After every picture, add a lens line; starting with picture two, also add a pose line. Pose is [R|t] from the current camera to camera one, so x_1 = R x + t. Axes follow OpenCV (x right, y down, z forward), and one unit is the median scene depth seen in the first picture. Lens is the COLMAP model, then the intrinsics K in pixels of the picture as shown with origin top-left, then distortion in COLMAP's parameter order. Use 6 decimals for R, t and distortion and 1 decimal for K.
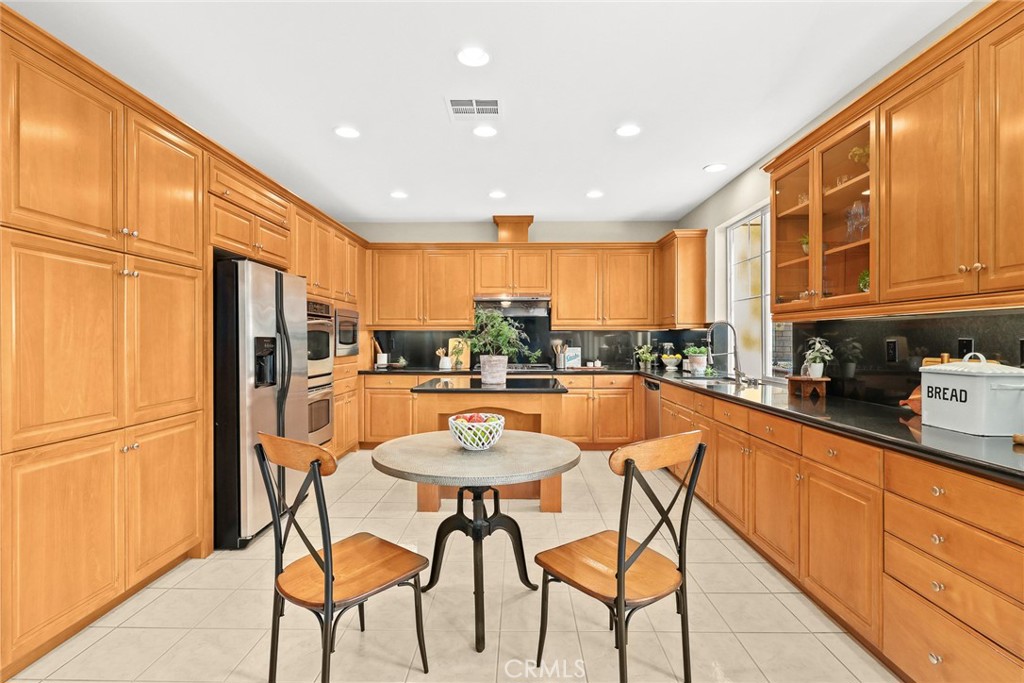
lens RADIAL K [[492.9, 0, 520.6], [0, 492.9, 340.4], [0, 0, 1]] dist [-0.004891, -0.000219]
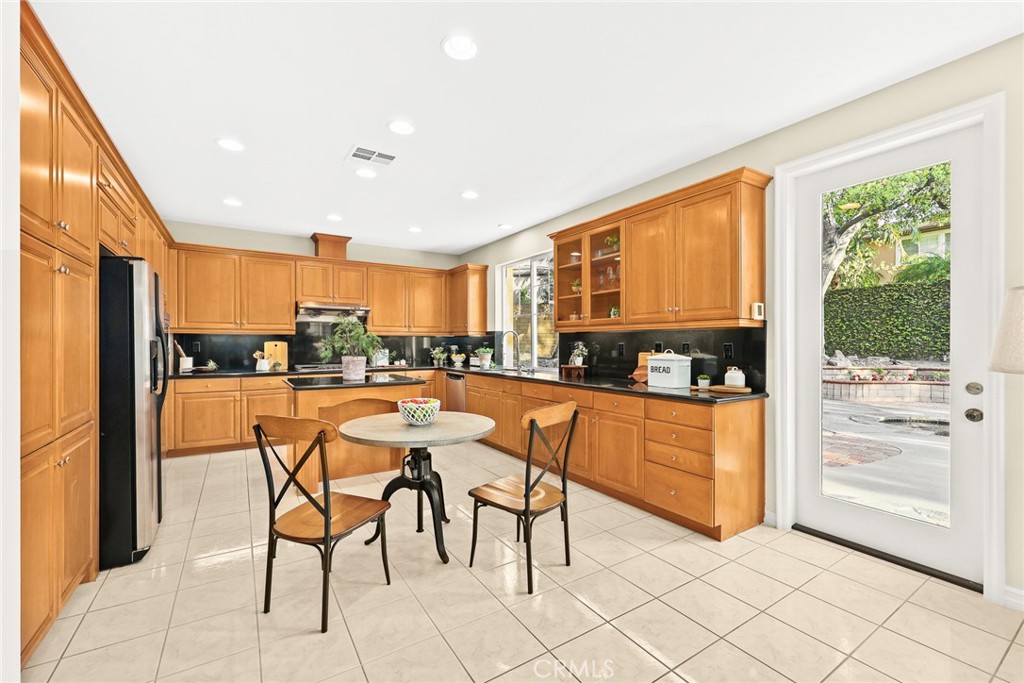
lens RADIAL K [[417.9, 0, 504.0], [0, 417.9, 344.2], [0, 0, 1]] dist [0.001477, 0.000138]
pose [[0.840801, -0.001664, 0.541341, -0.245899], [0.000813, 0.999998, 0.001811, -0.000408], [-0.541343, -0.001082, 0.840801, -0.043504]]
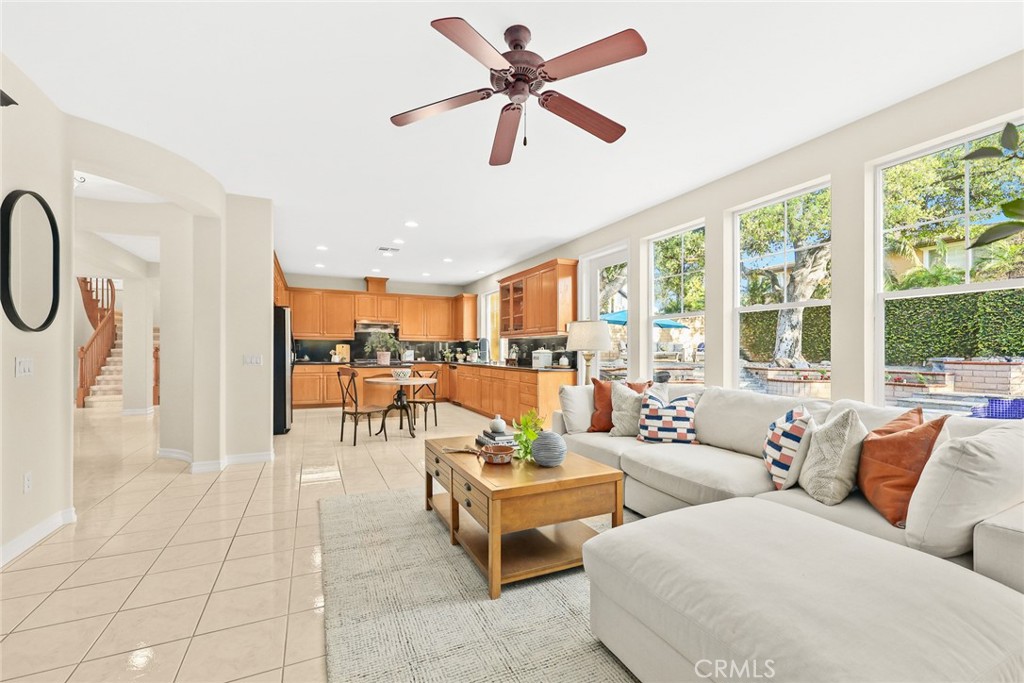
lens RADIAL K [[417.9, 0, 518.4], [0, 417.9, 350.5], [0, 0, 1]] dist [0.001477, 0.000138]
pose [[0.895178, 0.004451, 0.445686, -0.280028], [-0.003705, 0.999990, -0.002544, 0.022337], [-0.445693, 0.000627, 0.895186, -0.727705]]
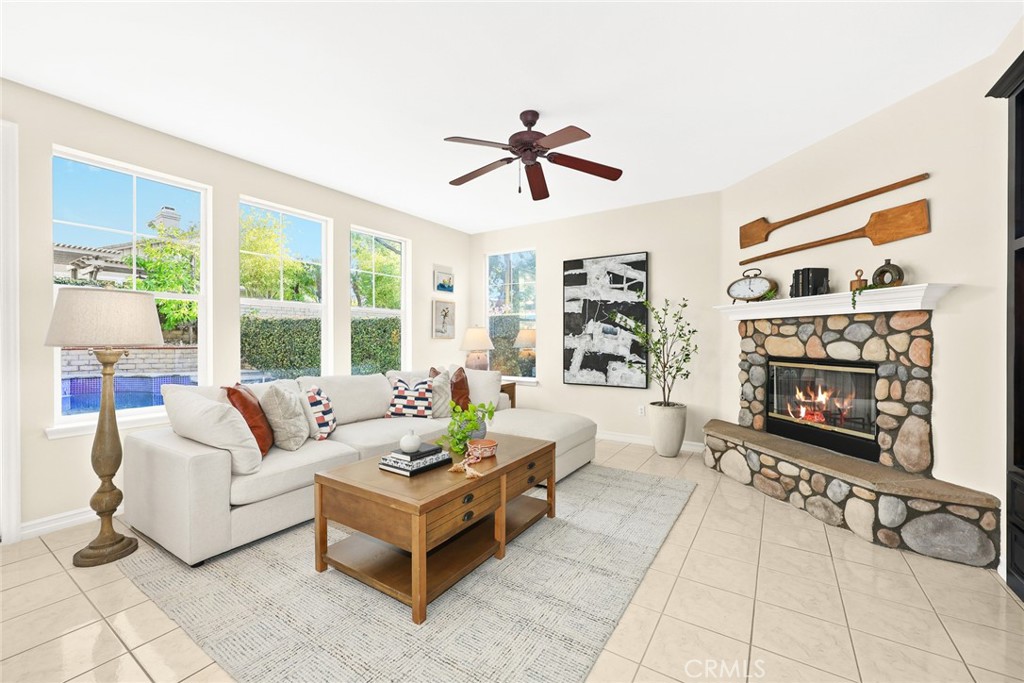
lens RADIAL K [[417.9, 0, 512.4], [0, 417.9, 340.6], [0, 0, 1]] dist [0.001477, 0.000138]
pose [[-0.844217, -0.004445, 0.535984, -0.383271], [-0.003116, 0.999989, 0.003384, 0.008647], [-0.535993, 0.001187, -0.844222, 0.142248]]
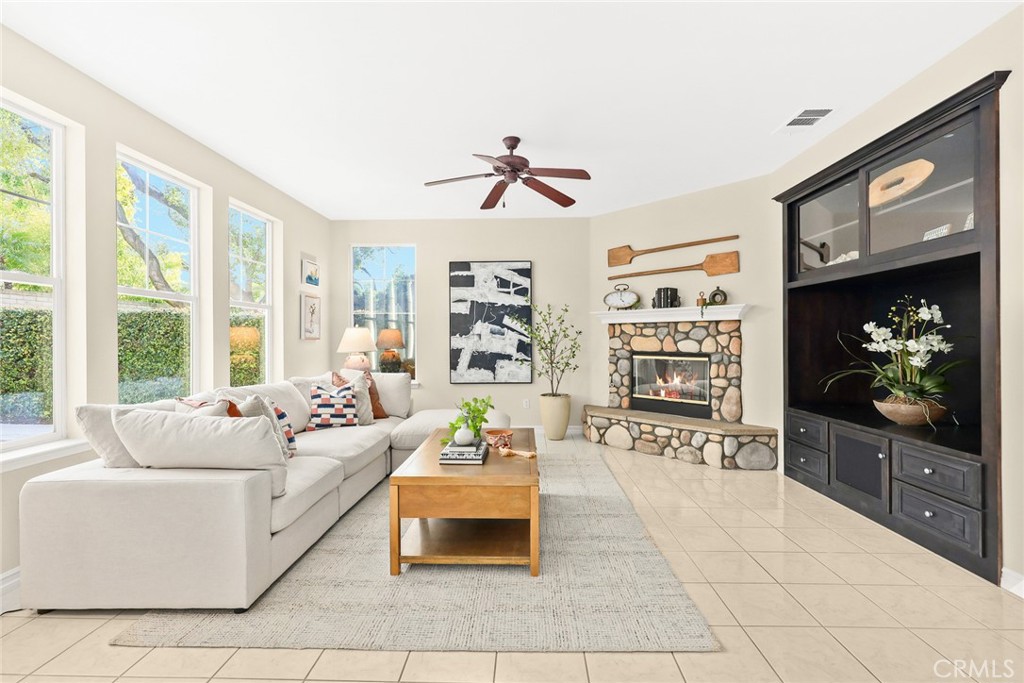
lens RADIAL K [[464.7, 0, 517.8], [0, 464.7, 340.4], [0, 0, 1]] dist [0.000216, -0.000234]
pose [[-0.999905, 0.003073, 0.013417, -0.113716], [0.003097, 0.999994, 0.001736, 0.008969], [-0.013411, 0.001778, -0.999908, 0.360217]]
